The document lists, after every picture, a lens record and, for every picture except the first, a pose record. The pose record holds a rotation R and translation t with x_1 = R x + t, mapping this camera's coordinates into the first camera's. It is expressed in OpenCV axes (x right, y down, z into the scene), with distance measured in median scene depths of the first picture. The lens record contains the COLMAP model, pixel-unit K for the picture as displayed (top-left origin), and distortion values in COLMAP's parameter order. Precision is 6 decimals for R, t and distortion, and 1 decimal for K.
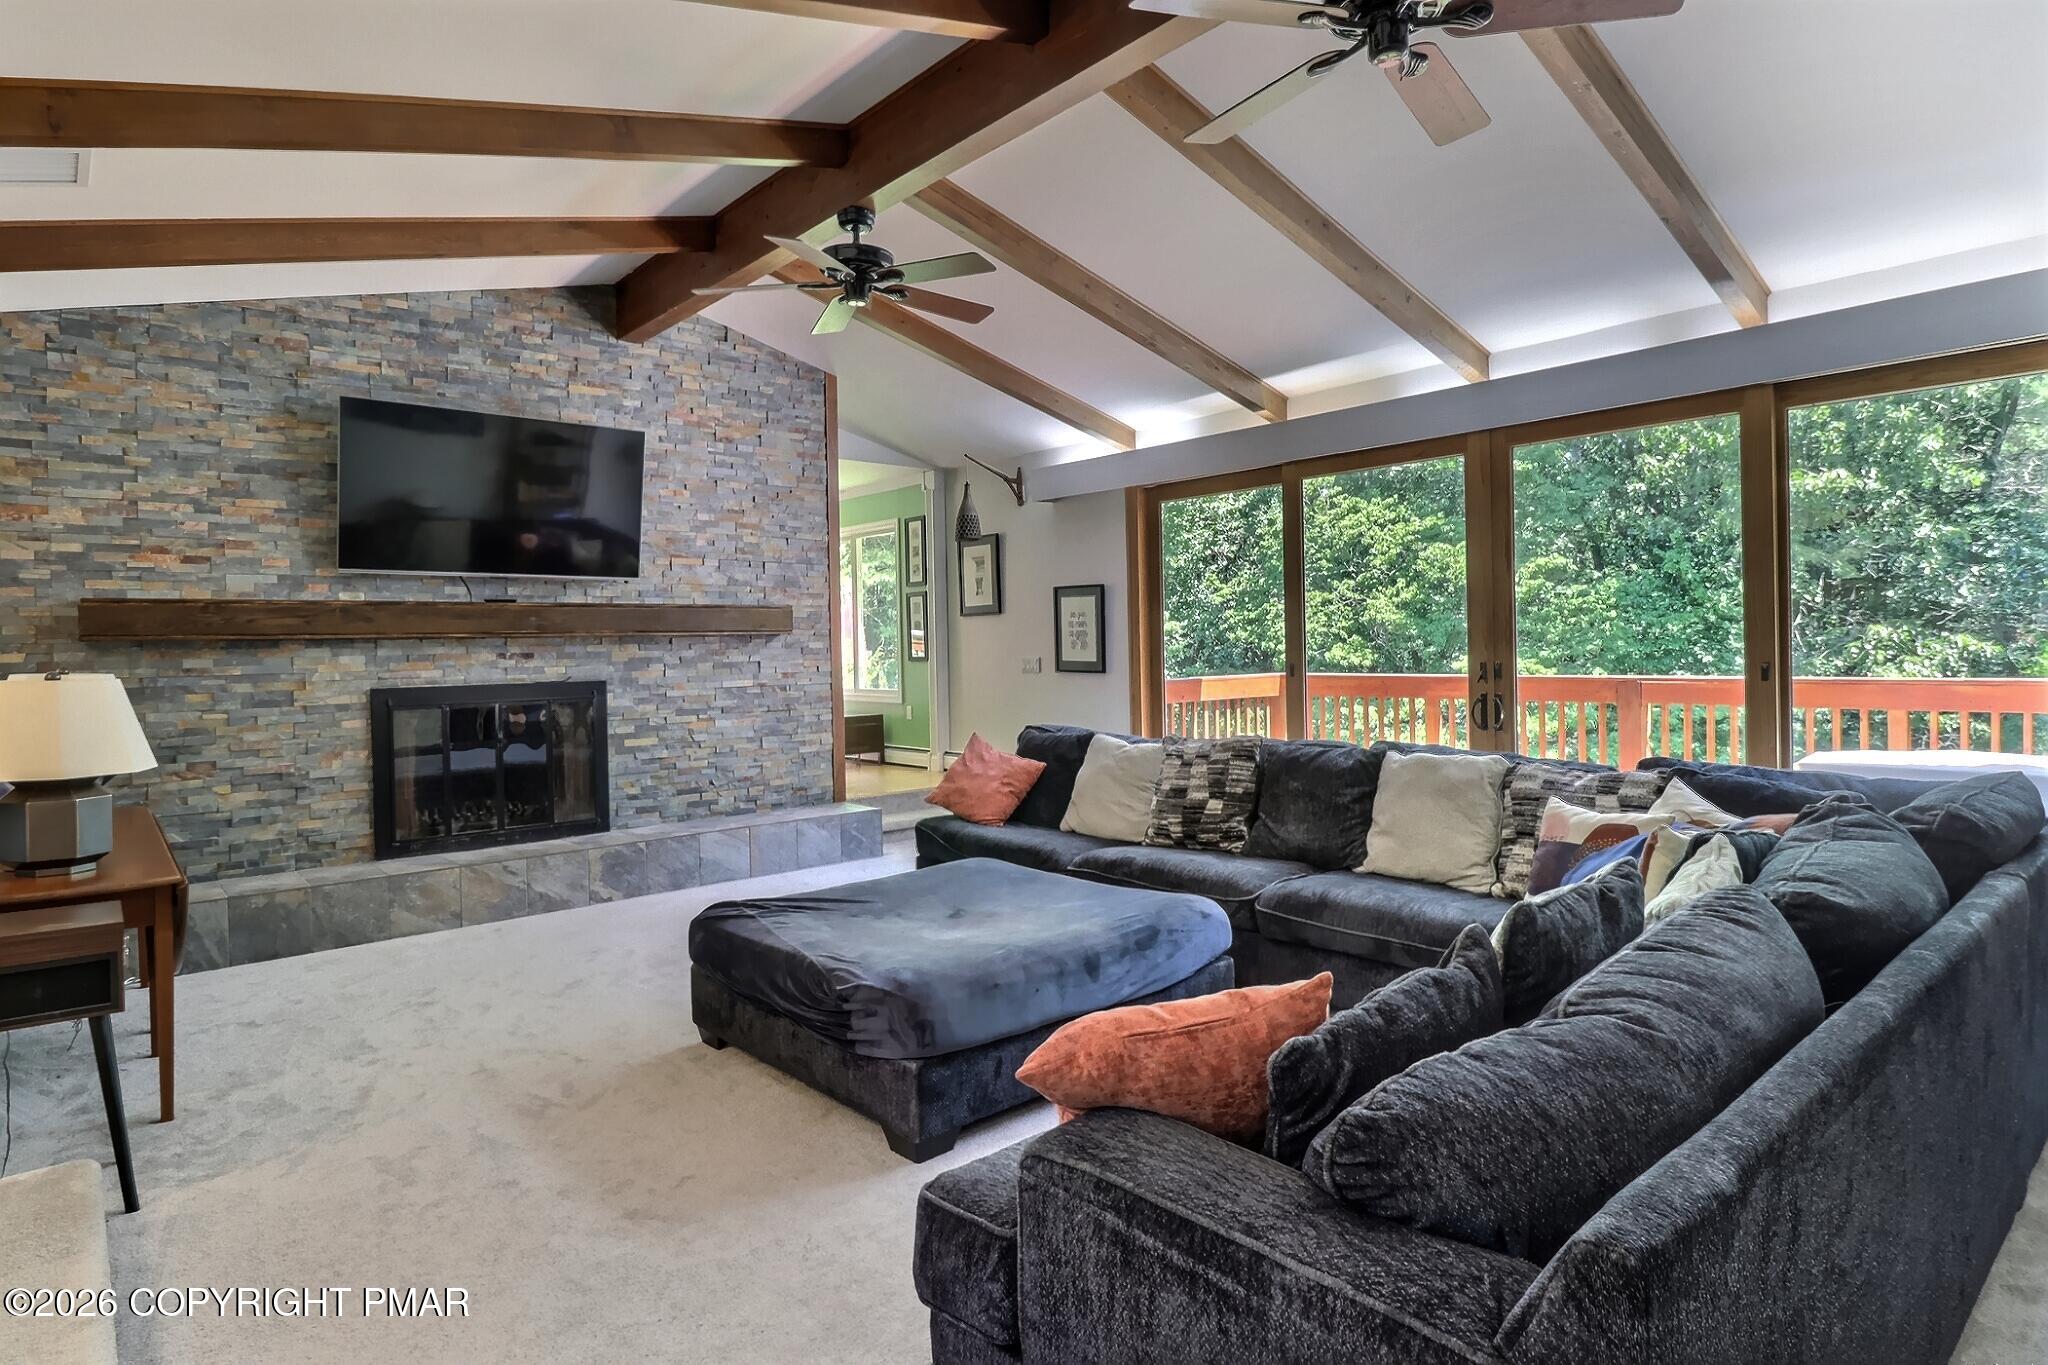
lens RADIAL K [[1036.0, 0, 1018.5], [0, 1036.0, 658.5], [0, 0, 1]] dist [0.002012, -0.012391]
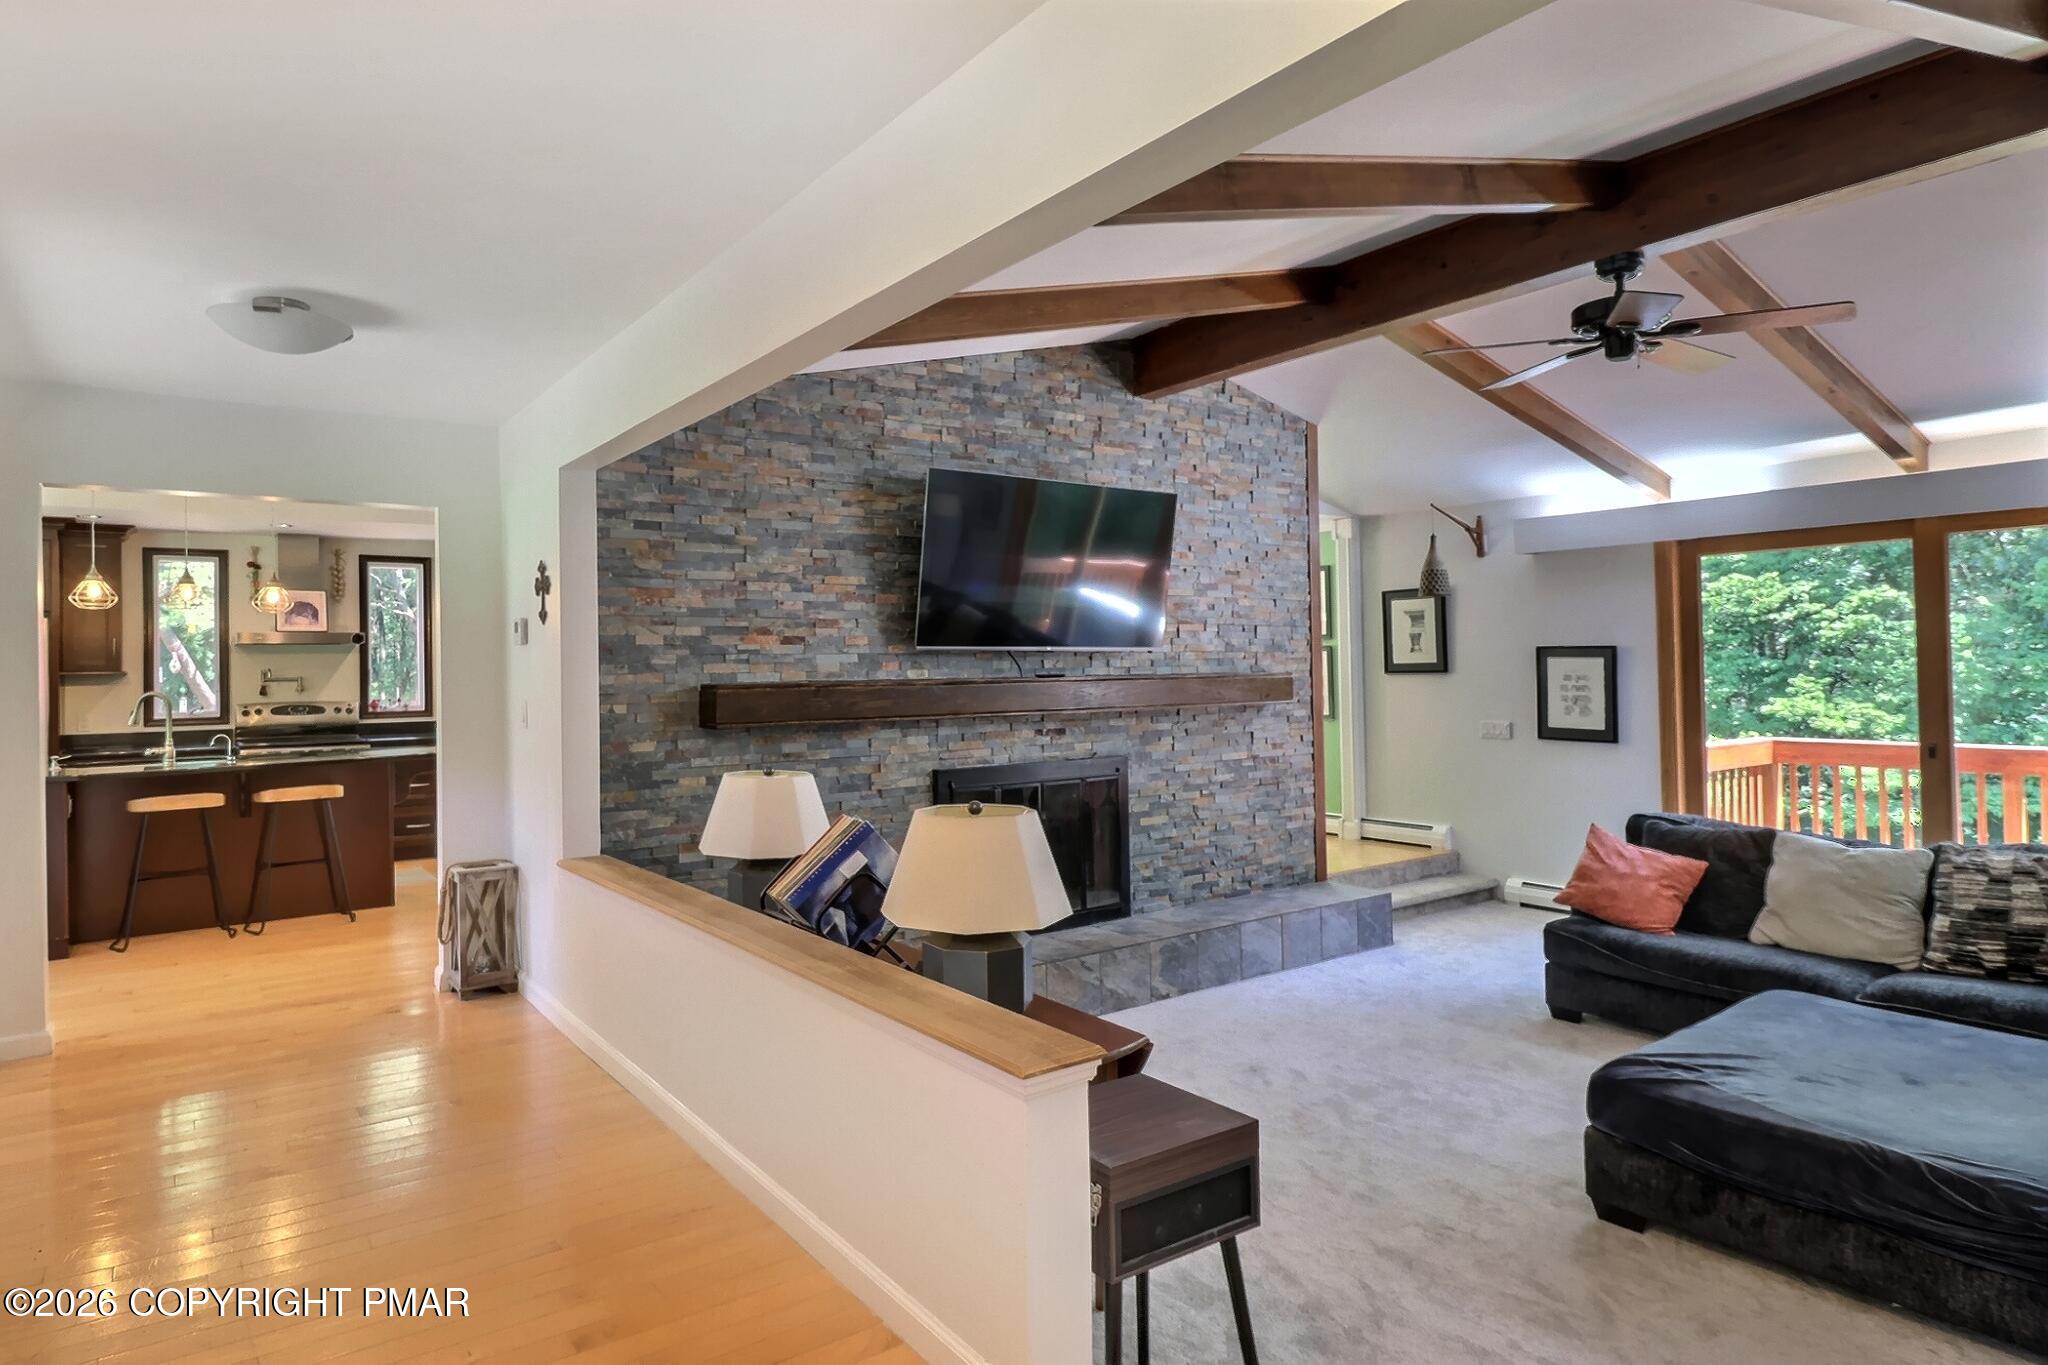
lens RADIAL K [[1056.4, 0, 1082.1], [0, 1056.4, 670.8], [0, 0, 1]] dist [-0.018106, -0.000841]
pose [[0.994319, -0.003050, -0.106395, -0.381687], [0.000978, 0.999809, -0.019525, -0.042960], [0.106434, 0.019310, 0.994132, 0.043549]]
